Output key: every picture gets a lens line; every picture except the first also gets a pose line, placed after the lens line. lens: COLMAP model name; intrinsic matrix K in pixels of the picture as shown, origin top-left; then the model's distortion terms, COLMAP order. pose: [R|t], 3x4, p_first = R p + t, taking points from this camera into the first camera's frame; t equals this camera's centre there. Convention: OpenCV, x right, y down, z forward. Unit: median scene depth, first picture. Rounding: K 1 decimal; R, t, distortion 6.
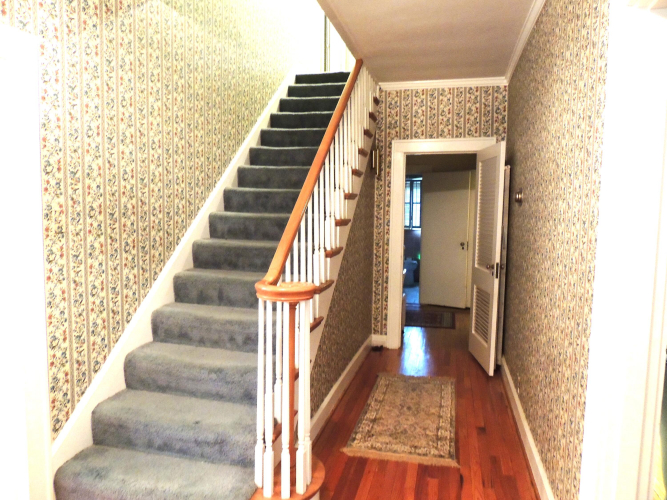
lens RADIAL K [[472.6, 0, 337.0], [0, 472.6, 254.2], [0, 0, 1]] dist [-0.026304, 0.006101]
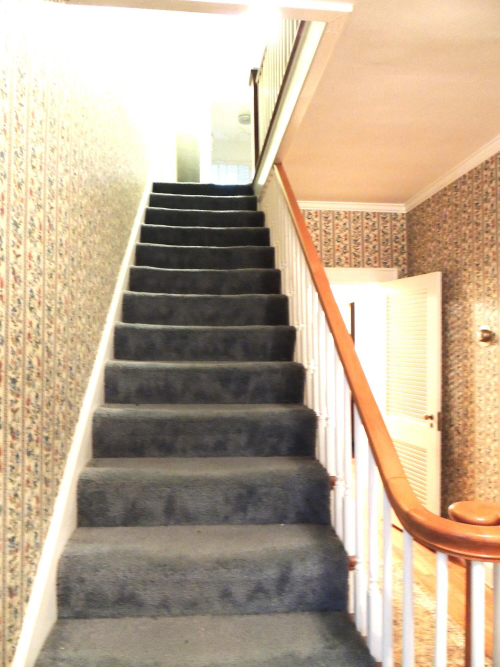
lens RADIAL K [[472.6, 0, 247.1], [0, 472.6, 332.8], [0, 0, 1]] dist [-0.026304, 0.006101]
pose [[0.943848, -0.003203, 0.330364, -0.232337], [0.041395, 0.993219, -0.108638, -0.040233], [-0.327776, 0.116213, 0.937580, 0.265357]]
